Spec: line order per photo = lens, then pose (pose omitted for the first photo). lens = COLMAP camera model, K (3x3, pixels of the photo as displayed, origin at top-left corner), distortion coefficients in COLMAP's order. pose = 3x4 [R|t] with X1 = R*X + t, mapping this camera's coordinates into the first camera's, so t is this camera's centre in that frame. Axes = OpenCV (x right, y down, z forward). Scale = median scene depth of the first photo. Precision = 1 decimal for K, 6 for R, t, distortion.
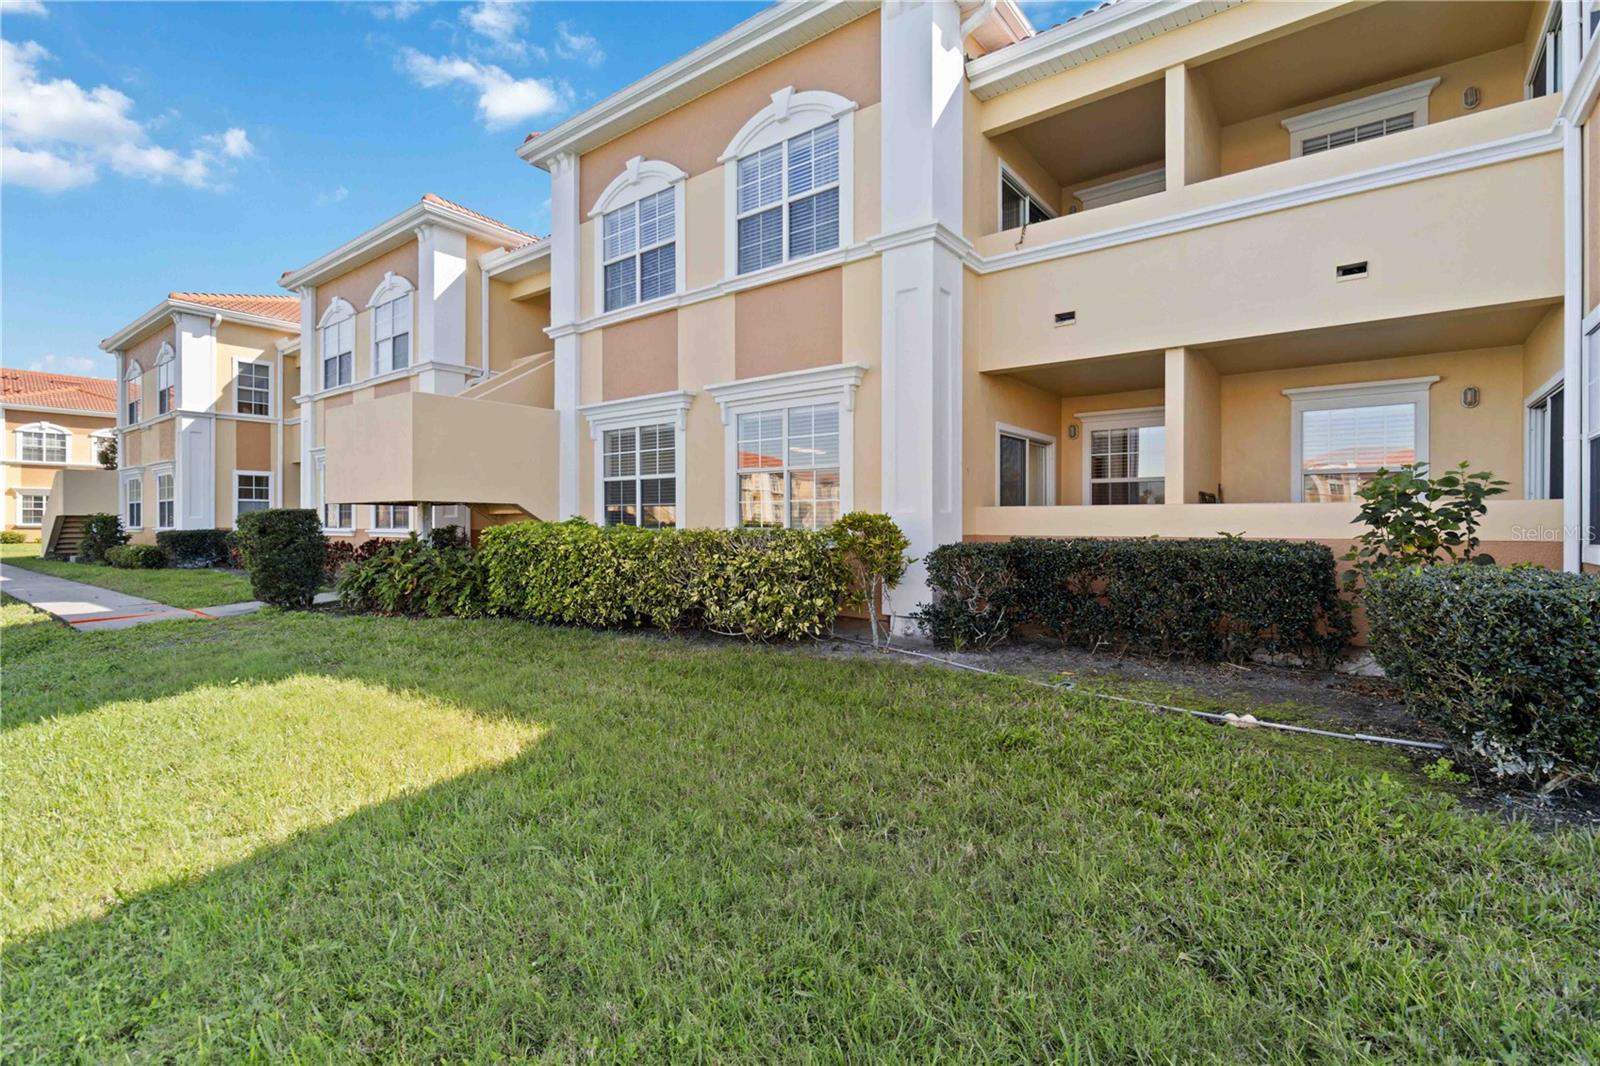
lens RADIAL K [[744.1, 0, 800.0], [0, 744.1, 533.0], [0, 0, 1]] dist [0.000821, 0.000431]
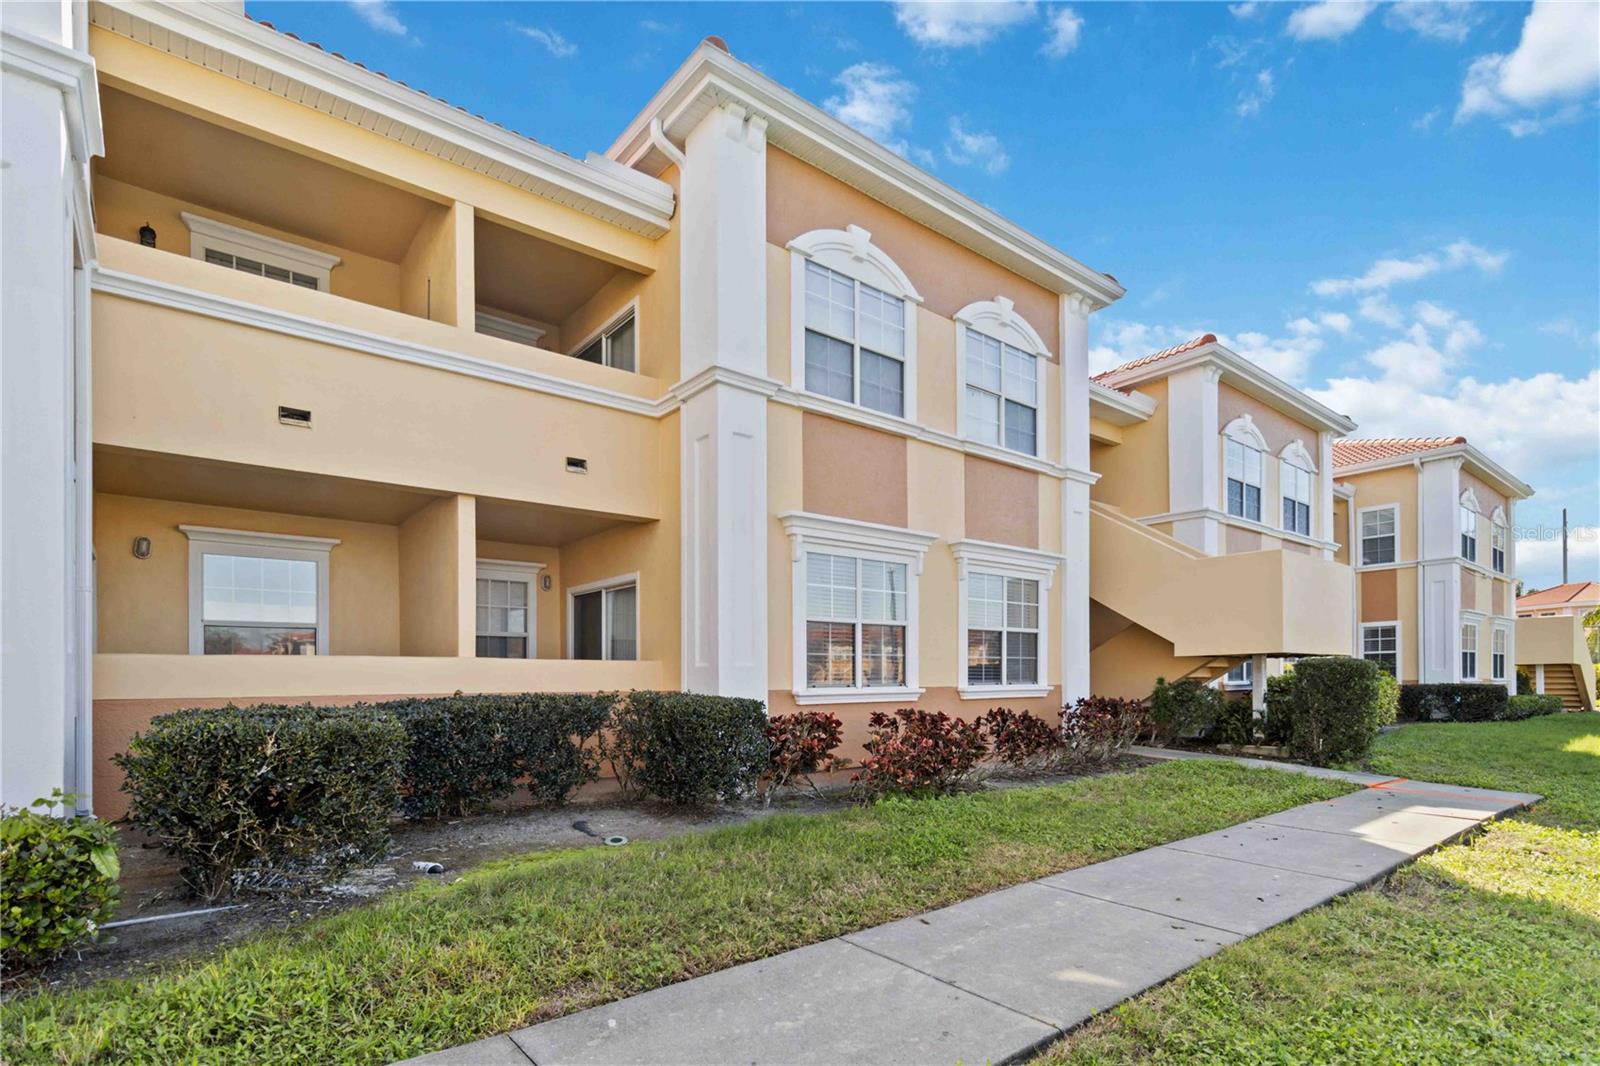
lens RADIAL K [[794.6, 0, 854.0], [0, 794.6, 681.2], [0, 0, 1]] dist [-0.002942, -0.000089]
pose [[0.192551, -0.005400, 0.981272, -0.489391], [0.017980, 0.999836, 0.001974, -0.004397], [-0.981122, 0.017263, 0.192616, 0.384876]]
